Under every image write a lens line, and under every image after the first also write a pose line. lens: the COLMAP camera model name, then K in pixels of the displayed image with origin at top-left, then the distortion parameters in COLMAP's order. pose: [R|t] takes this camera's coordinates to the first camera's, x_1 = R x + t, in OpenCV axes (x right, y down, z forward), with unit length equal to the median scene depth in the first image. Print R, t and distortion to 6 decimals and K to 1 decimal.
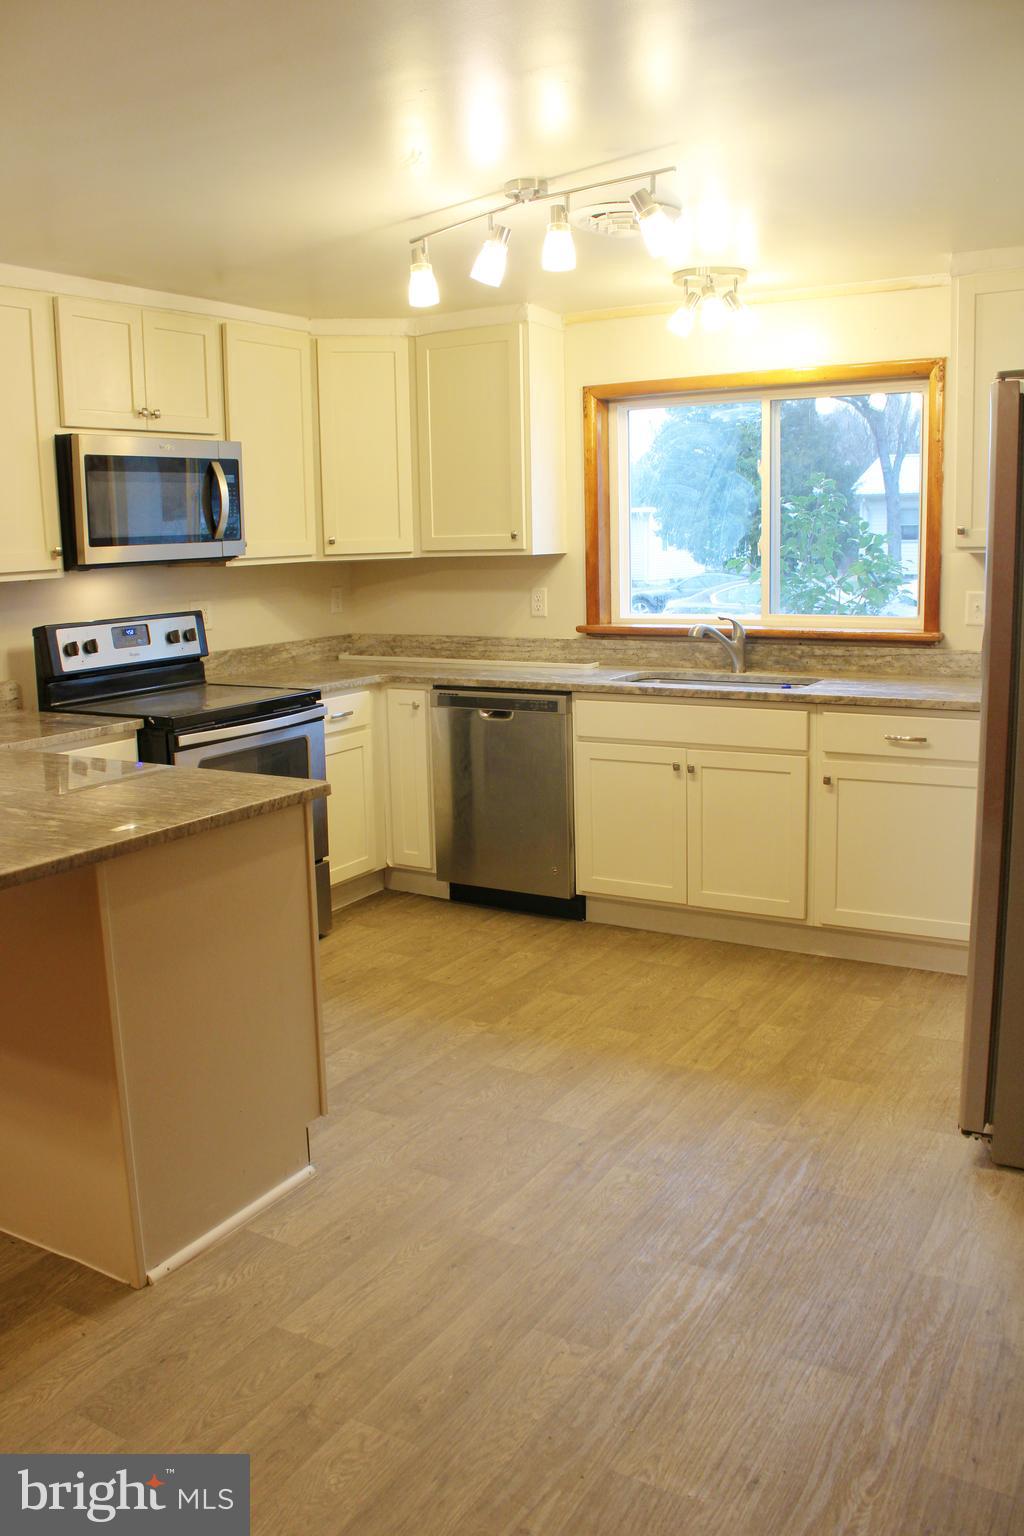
lens RADIAL K [[1261.4, 0, 506.5], [0, 1261.4, 773.9], [0, 0, 1]] dist [-0.165607, 0.134514]
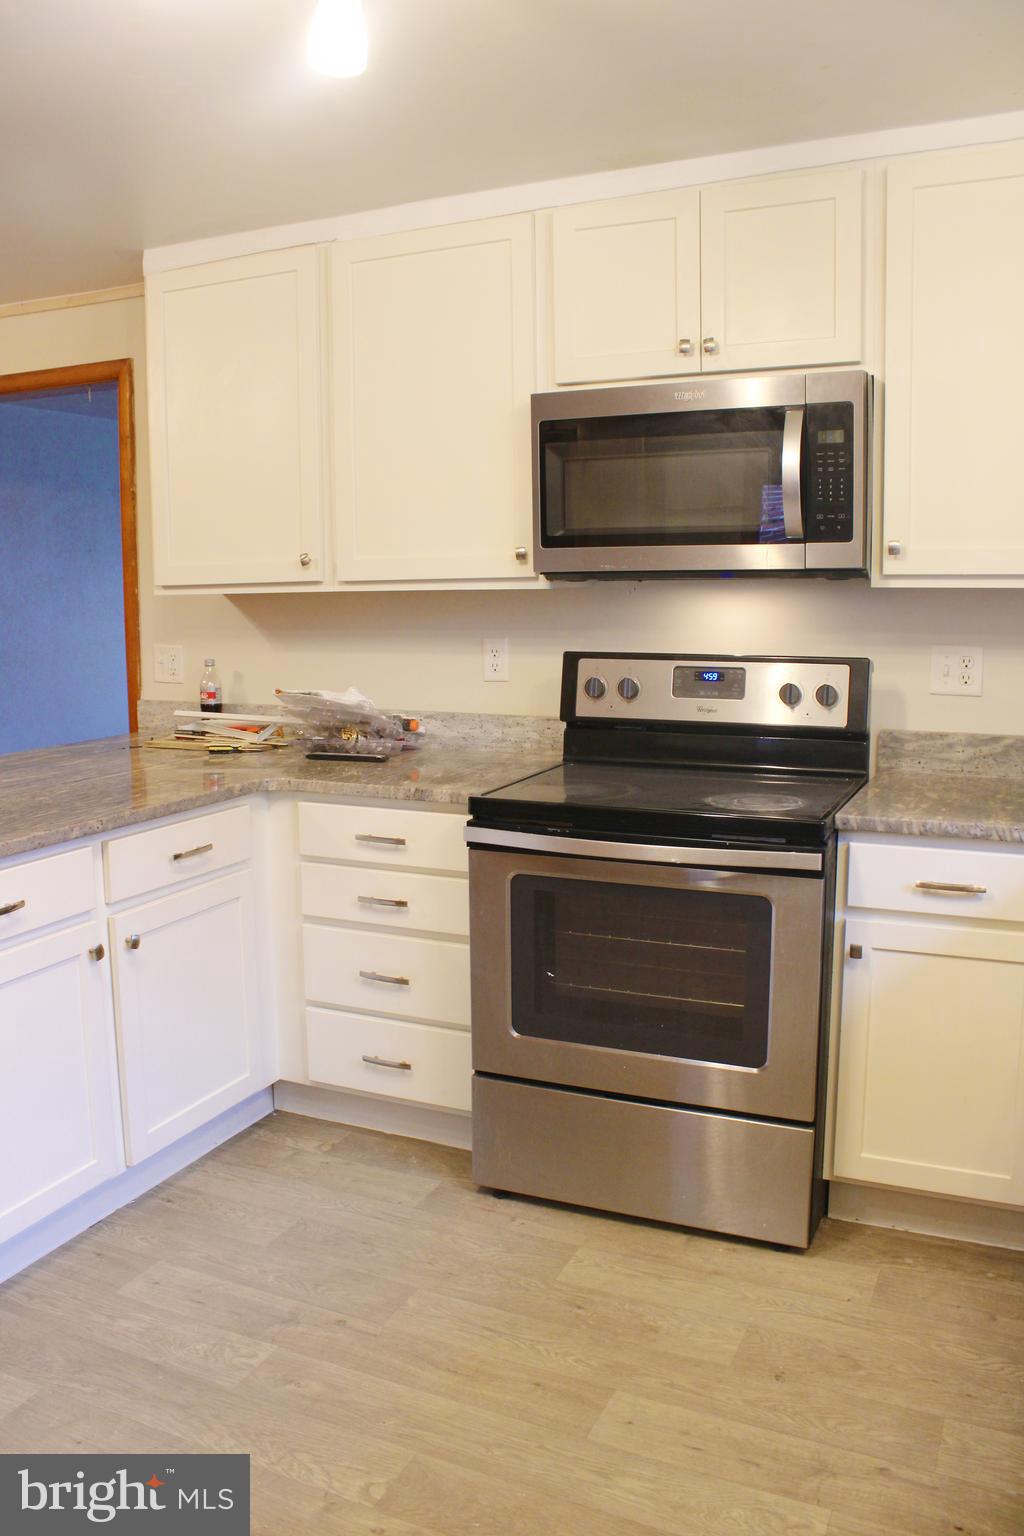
lens RADIAL K [[1261.4, 0, 509.1], [0, 1261.4, 765.6], [0, 0, 1]] dist [-0.165607, 0.134514]
pose [[0.106706, 0.164312, -0.980620, 0.344151], [-0.181636, 0.972876, 0.143250, -0.138081], [0.977559, 0.162830, 0.133656, 0.771119]]
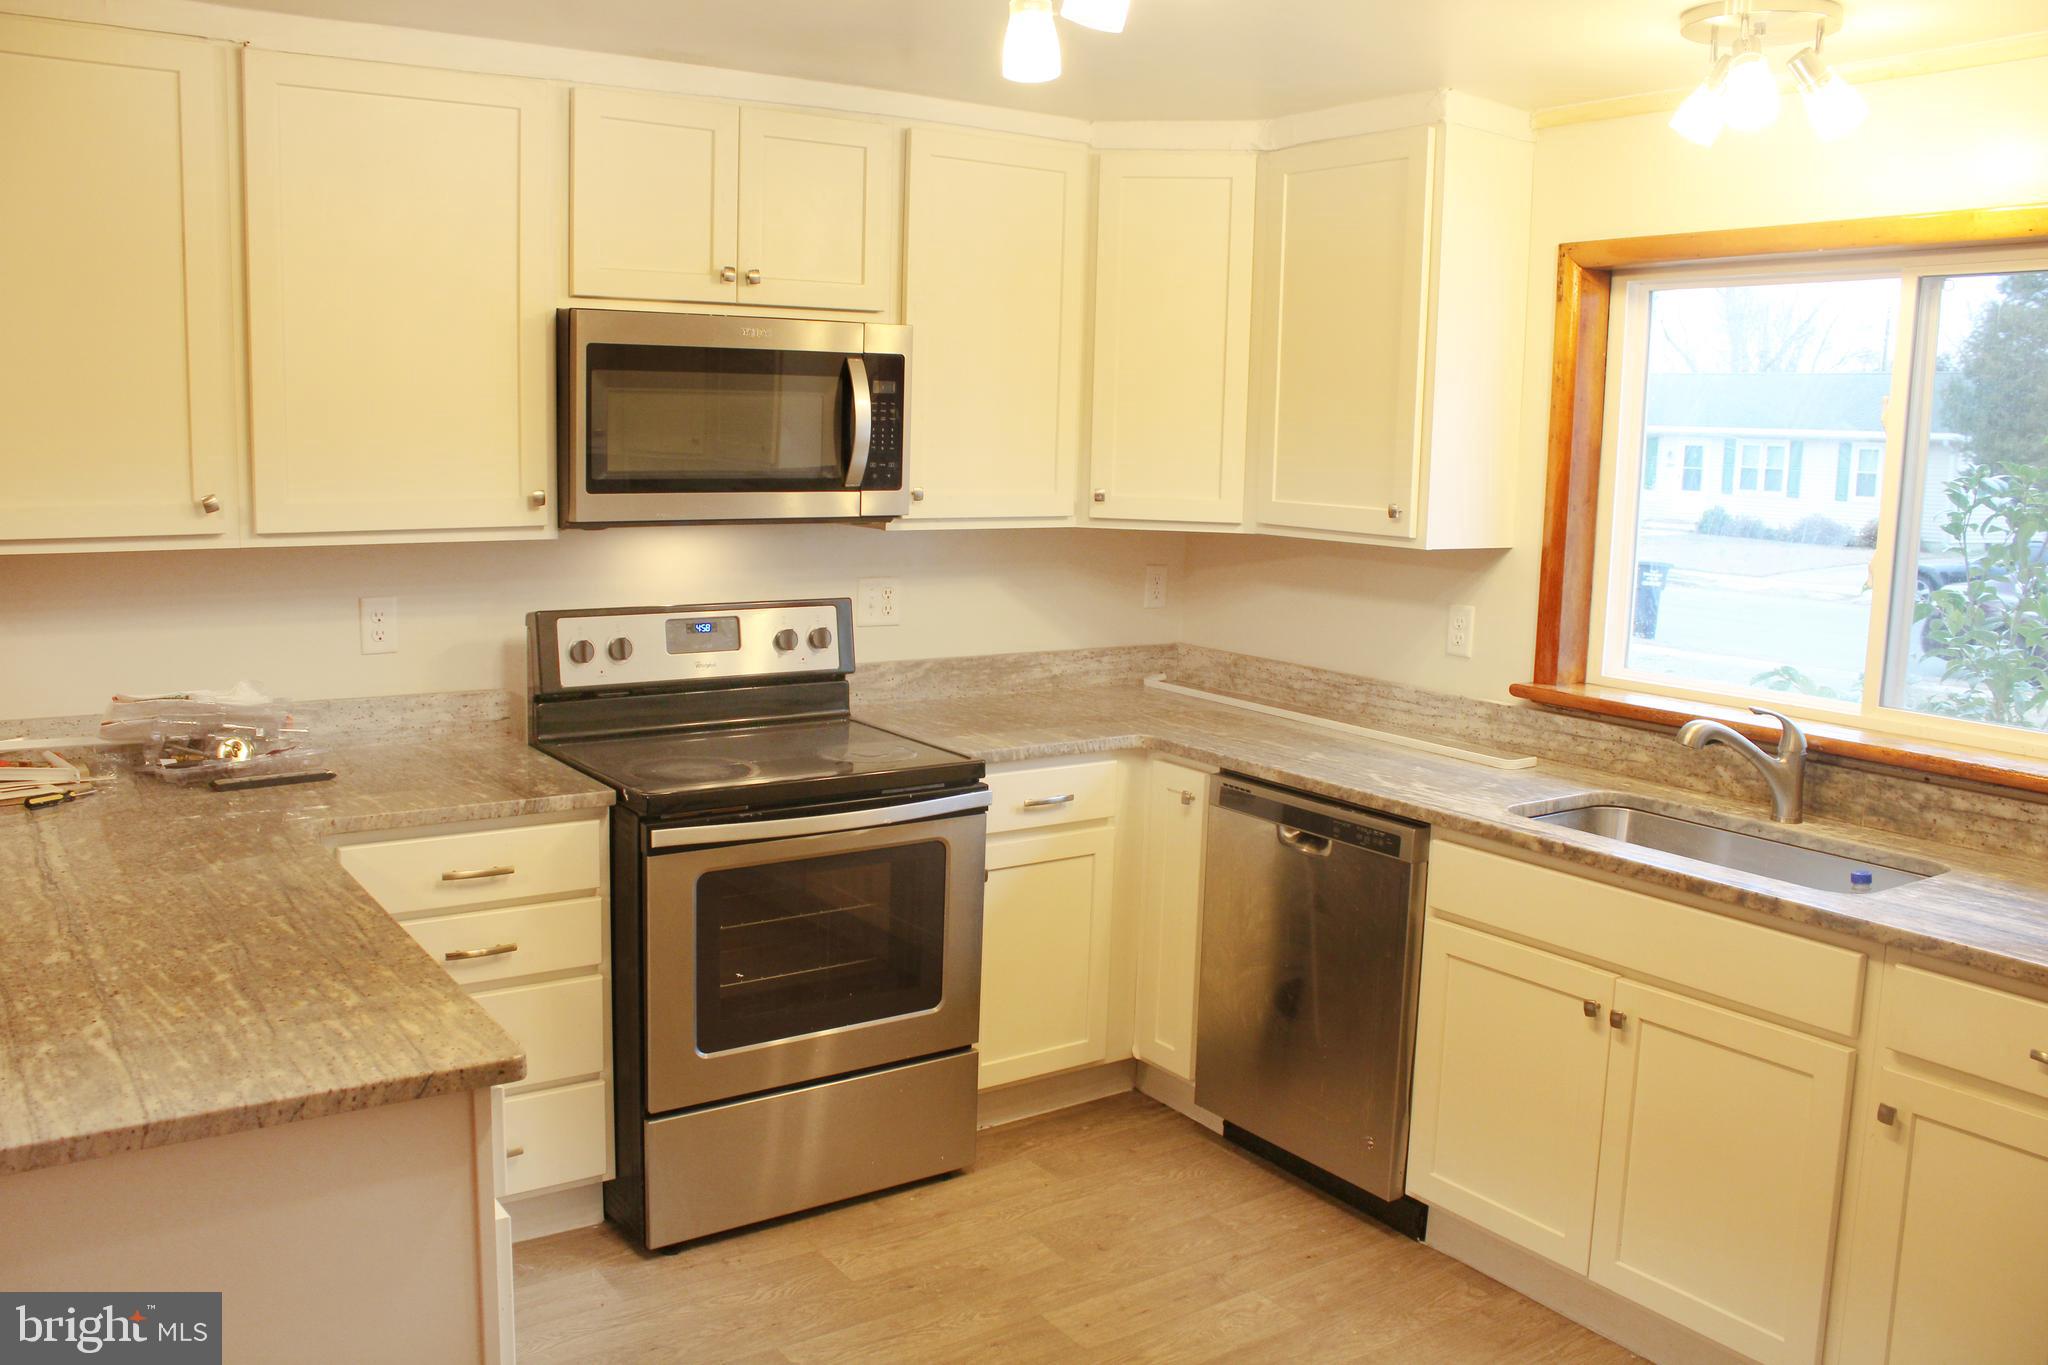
lens RADIAL K [[1681.9, 0, 1019.2], [0, 1681.9, 674.0], [0, 0, 1]] dist [-0.165607, 0.134514]
pose [[0.909402, 0.106718, -0.401994, 0.166404], [-0.124382, 0.992071, -0.018012, -0.091665], [0.396885, 0.066381, 0.915465, 0.290231]]
